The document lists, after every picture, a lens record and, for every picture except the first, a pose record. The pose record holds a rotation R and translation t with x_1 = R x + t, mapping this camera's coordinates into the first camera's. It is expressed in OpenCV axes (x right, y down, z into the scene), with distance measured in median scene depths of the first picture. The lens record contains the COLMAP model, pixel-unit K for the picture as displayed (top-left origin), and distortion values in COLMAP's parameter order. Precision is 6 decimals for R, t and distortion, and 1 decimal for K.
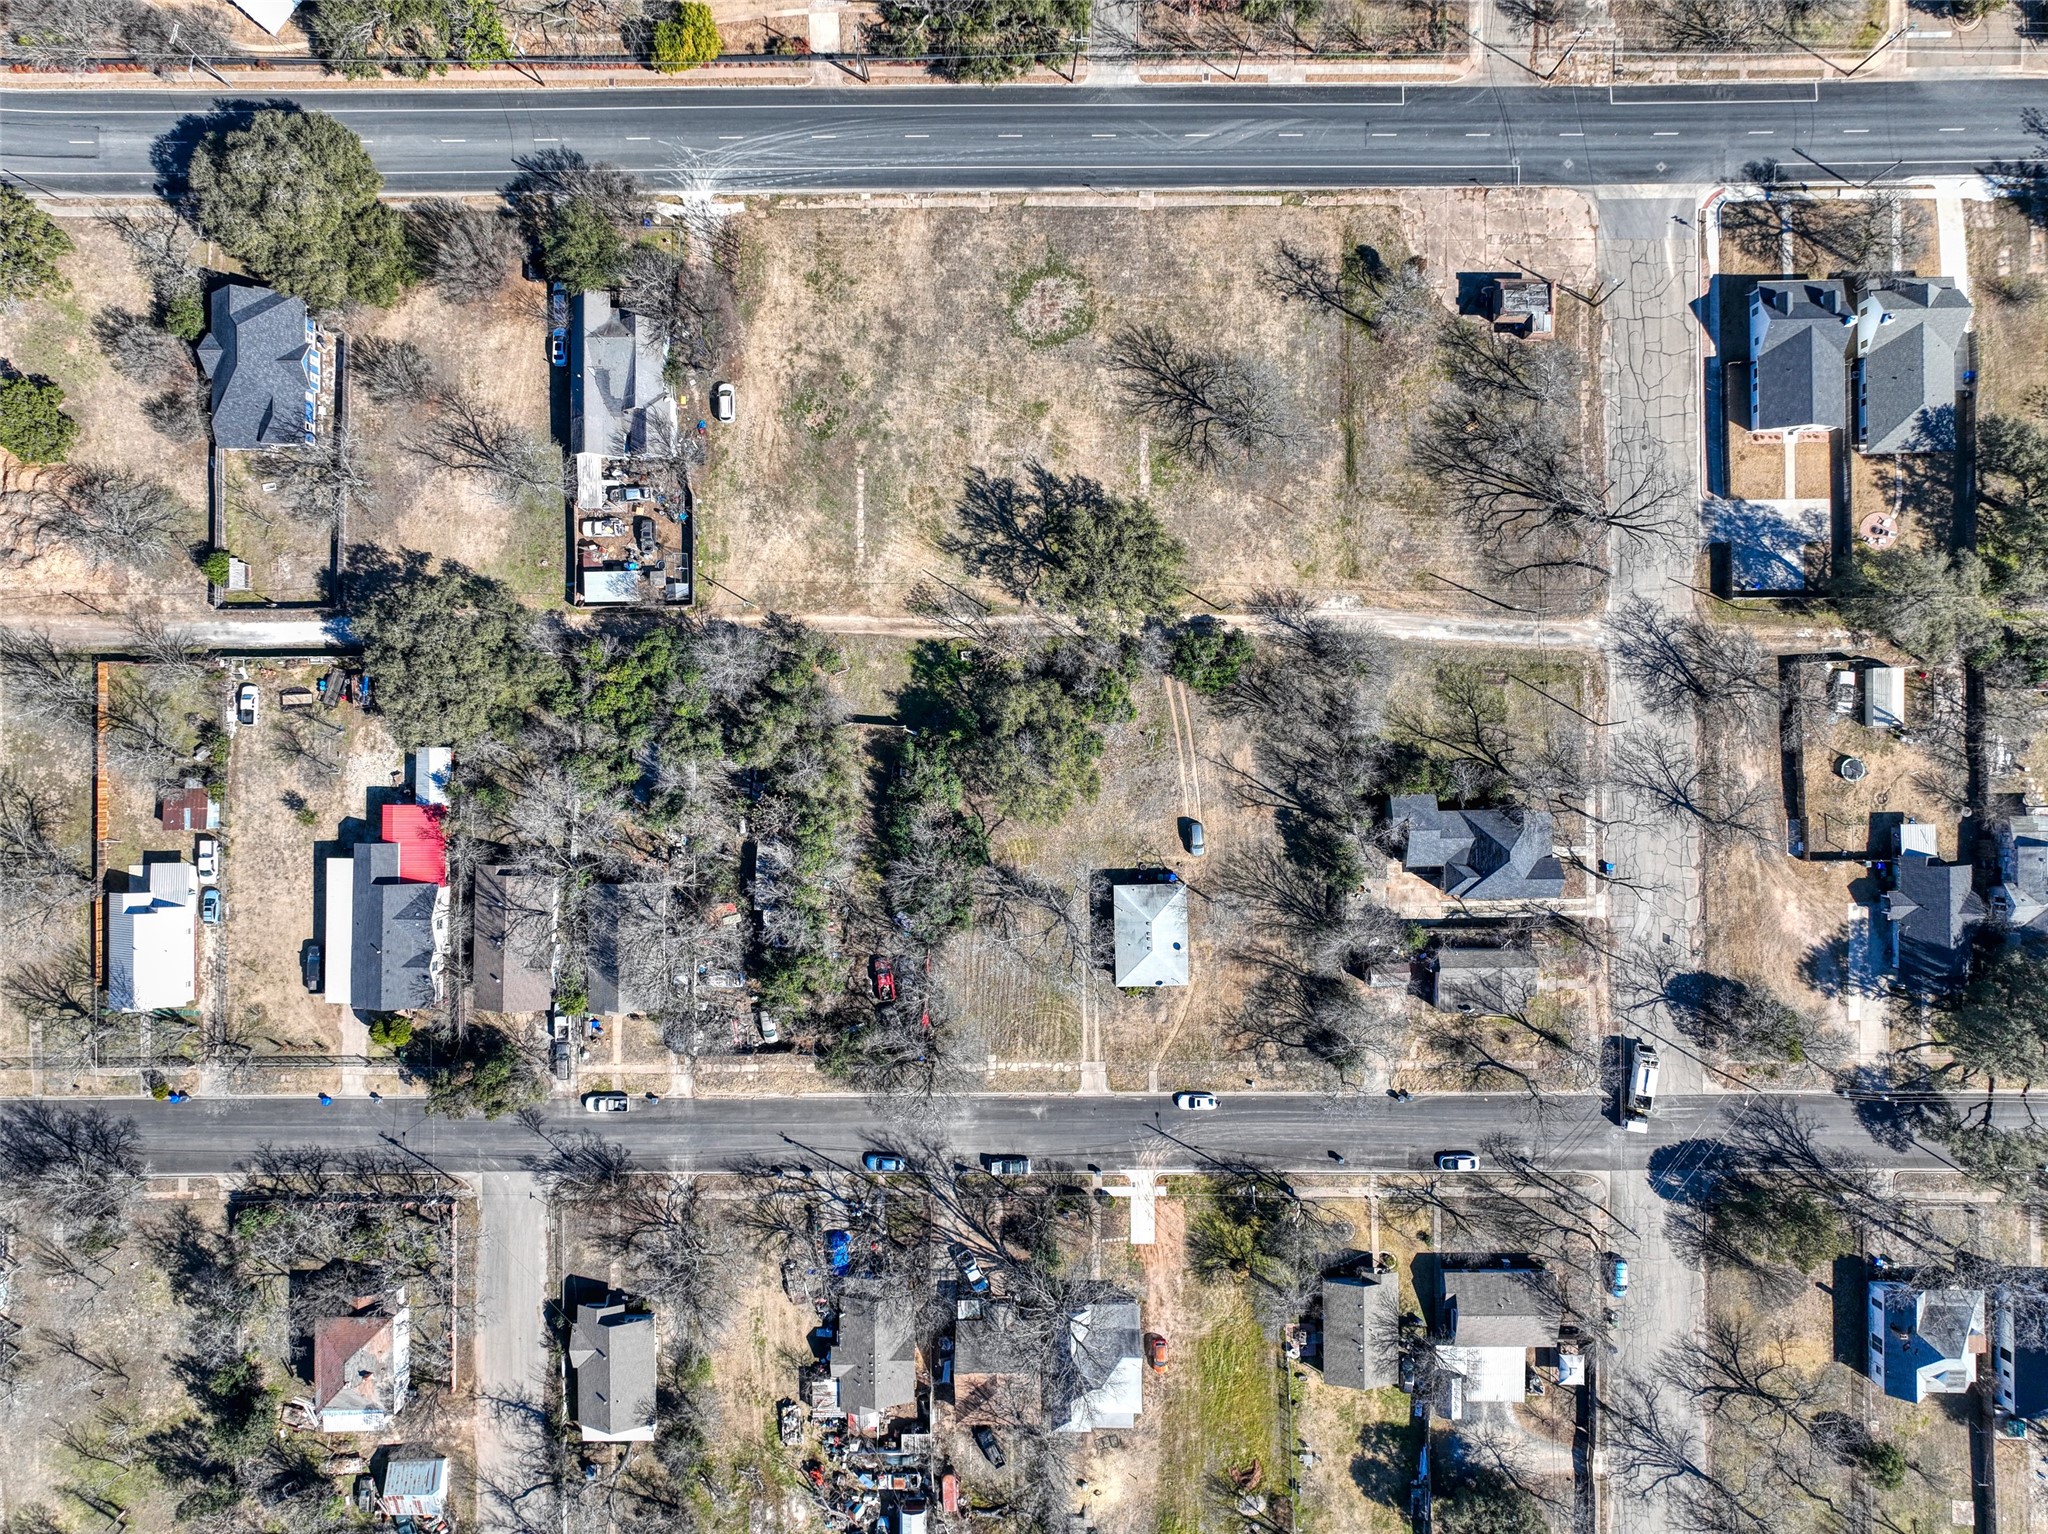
lens RADIAL K [[1450.6, 0, 1024.0], [0, 1450.6, 767.0], [0, 0, 1]] dist [0.003490, 0.013223]
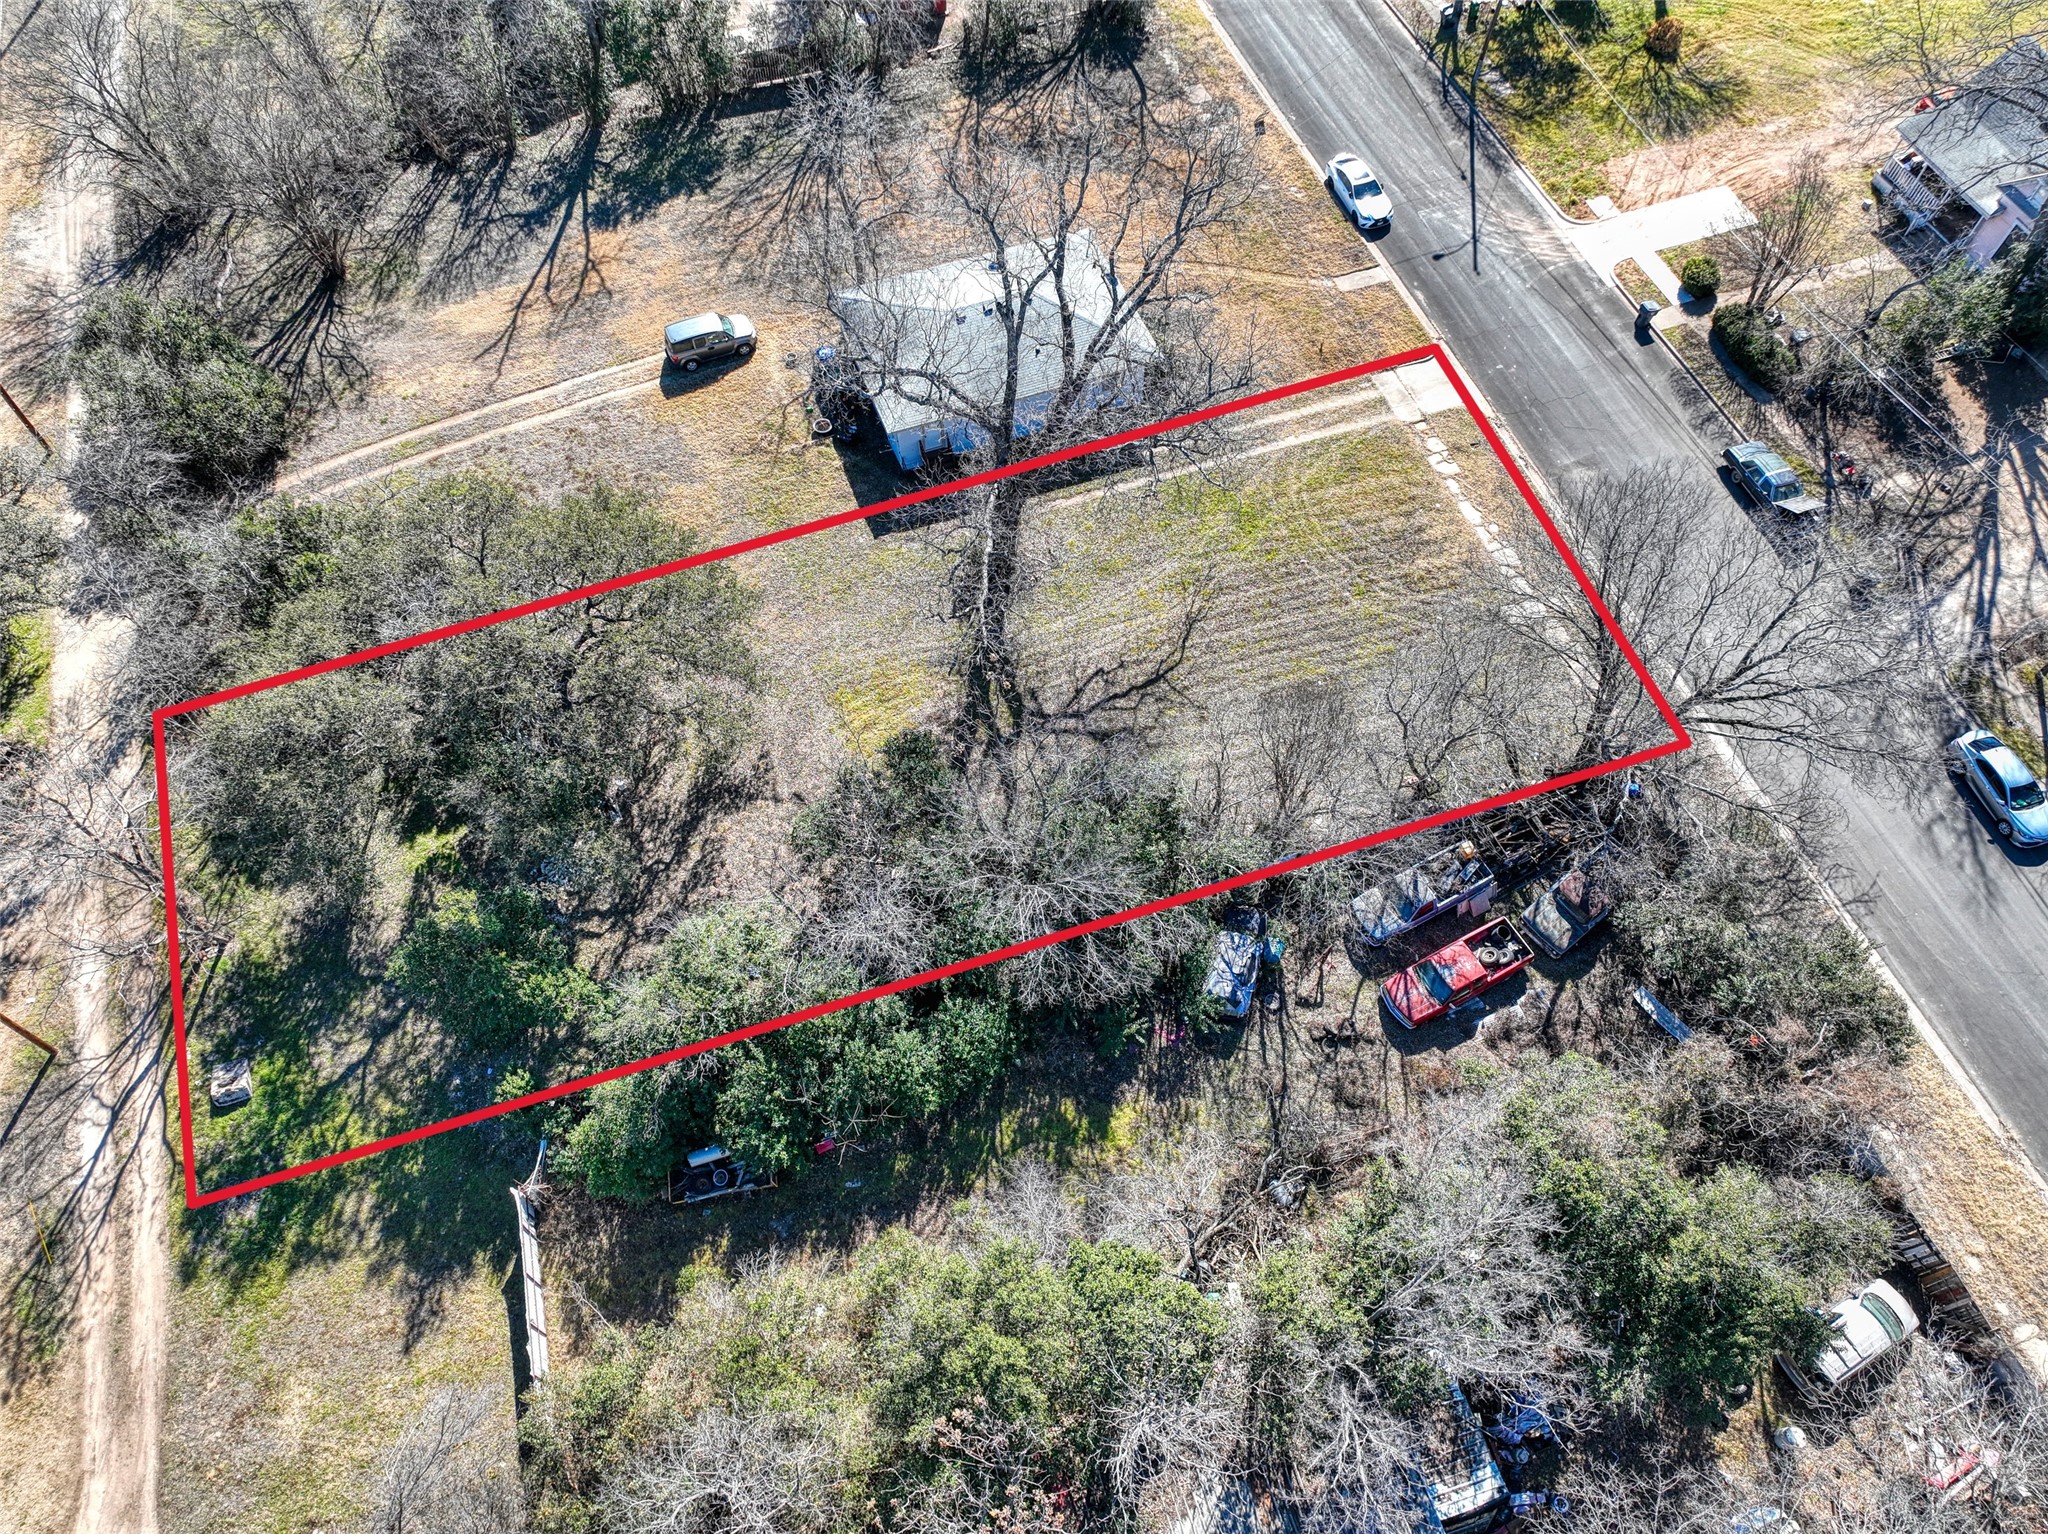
lens RADIAL K [[1436.3, 0, 1024.0], [0, 1436.3, 767.0], [0, 0, 1]] dist [-0.014804, 0.034292]
pose [[-0.326736, -0.809587, 0.487660, -0.170329], [0.945116, -0.279829, 0.168677, 0.033060], [-0.000098, 0.516008, 0.856584, 0.744361]]
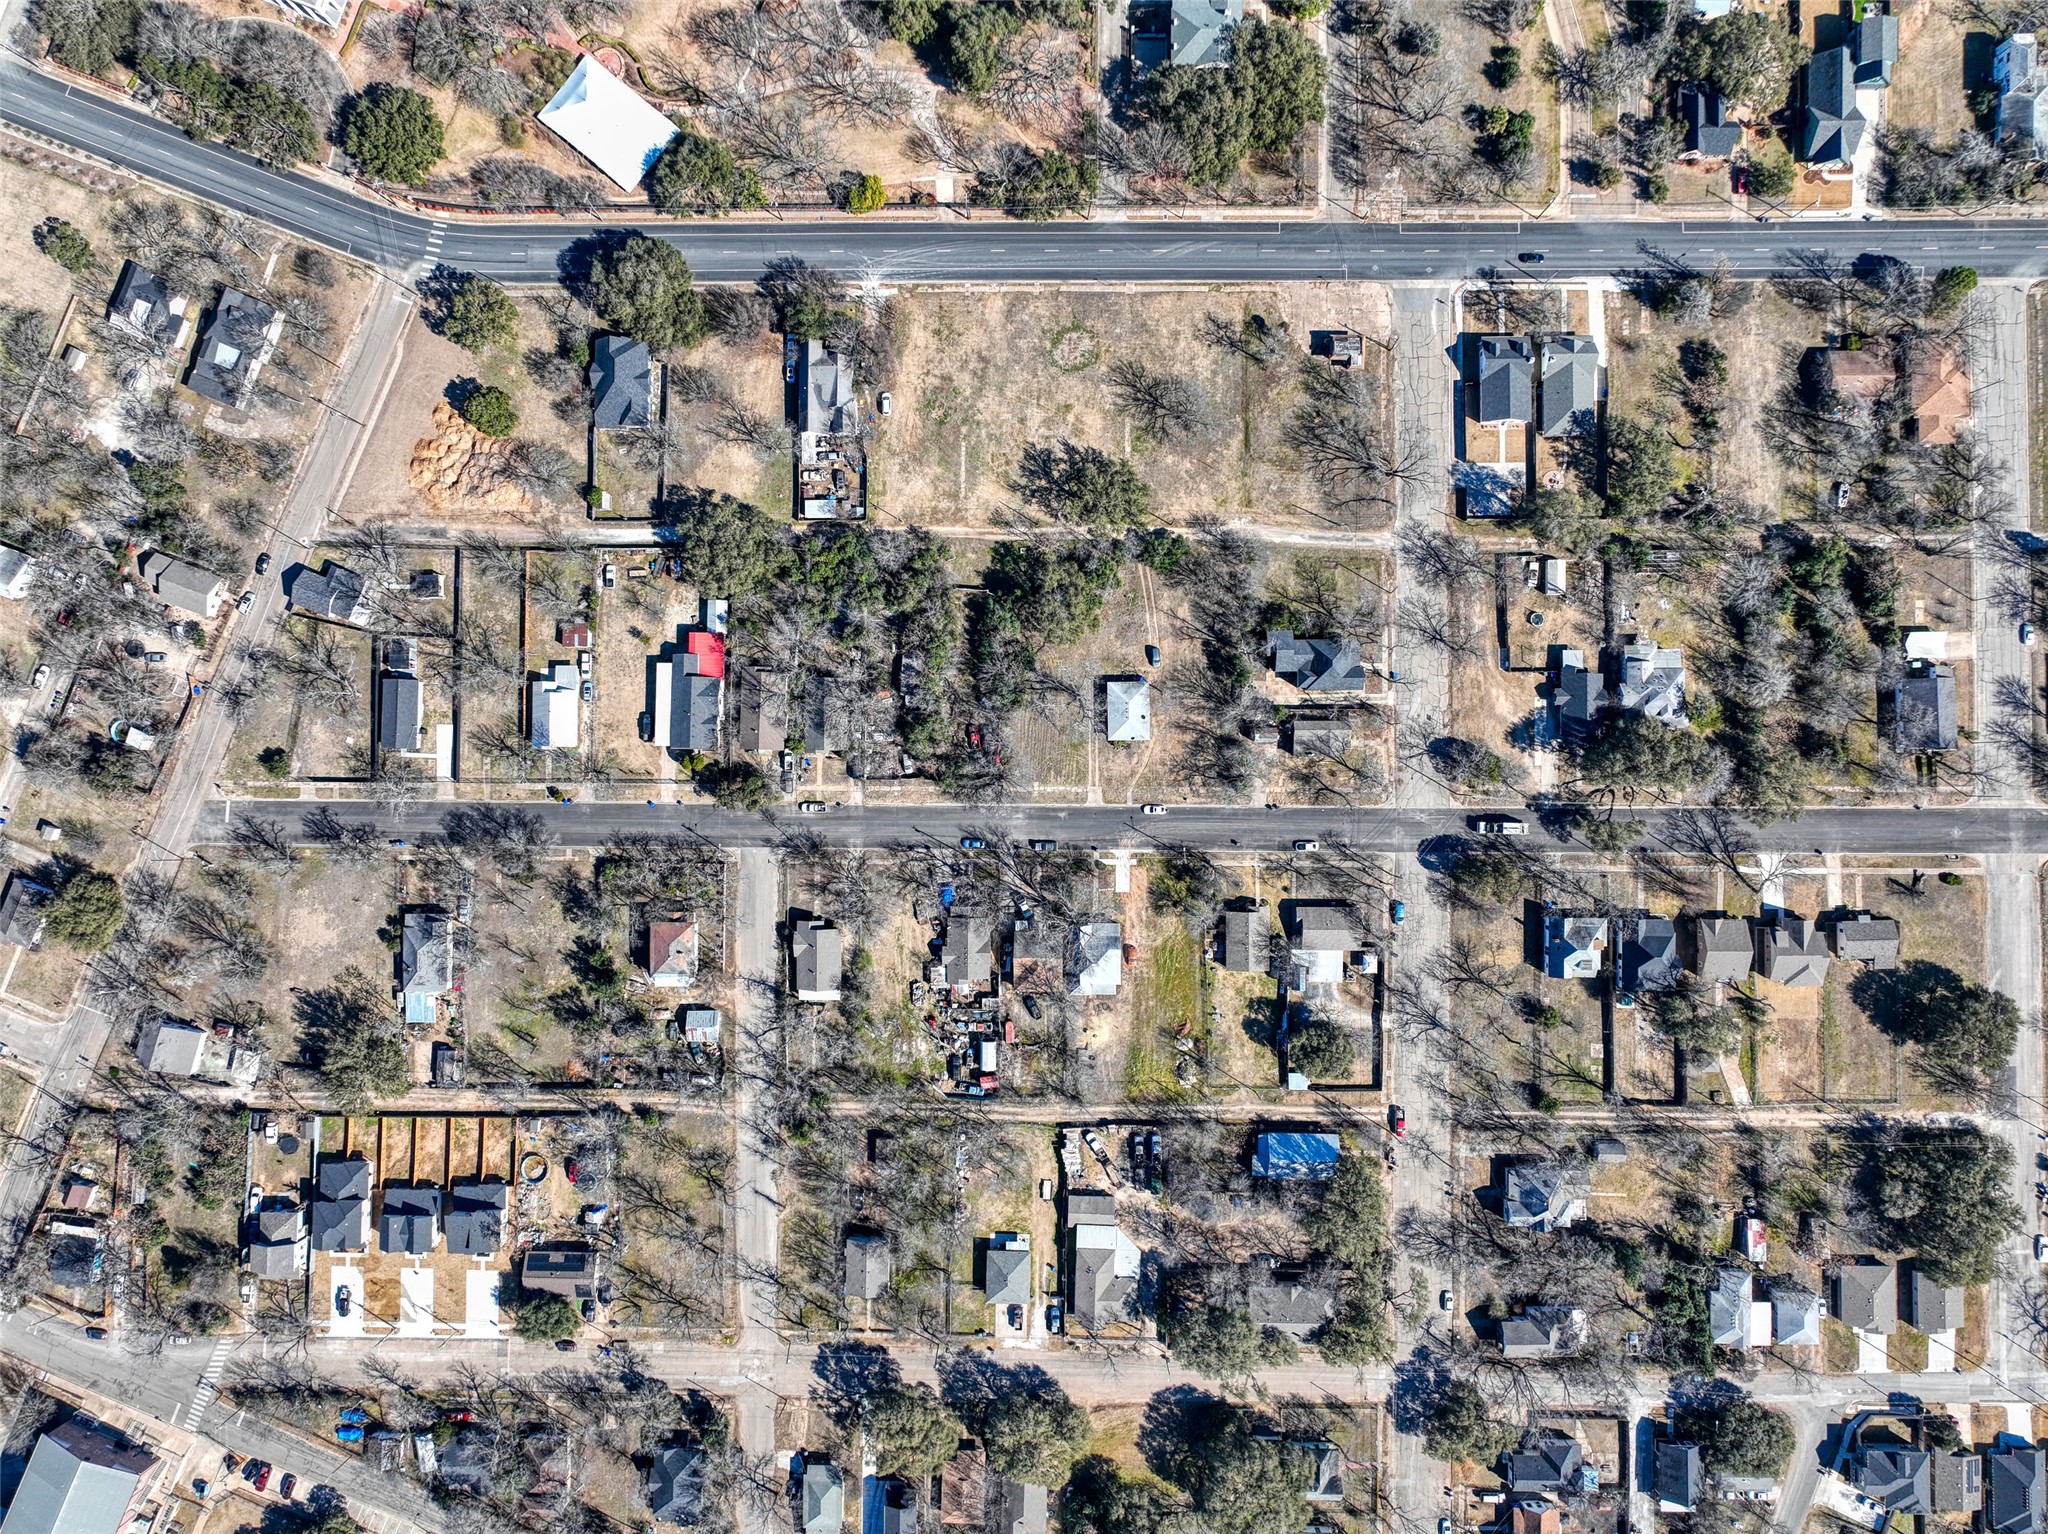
lens RADIAL K [[1472.1, 0, 1024.0], [0, 1472.1, 767.0], [0, 0, 1]] dist [0.011049, 0.000621]
pose [[0.999796, 0.009307, -0.017906, -0.005273], [-0.009471, 0.999914, -0.009089, 0.197312], [0.017820, 0.009257, 0.999798, -0.752766]]
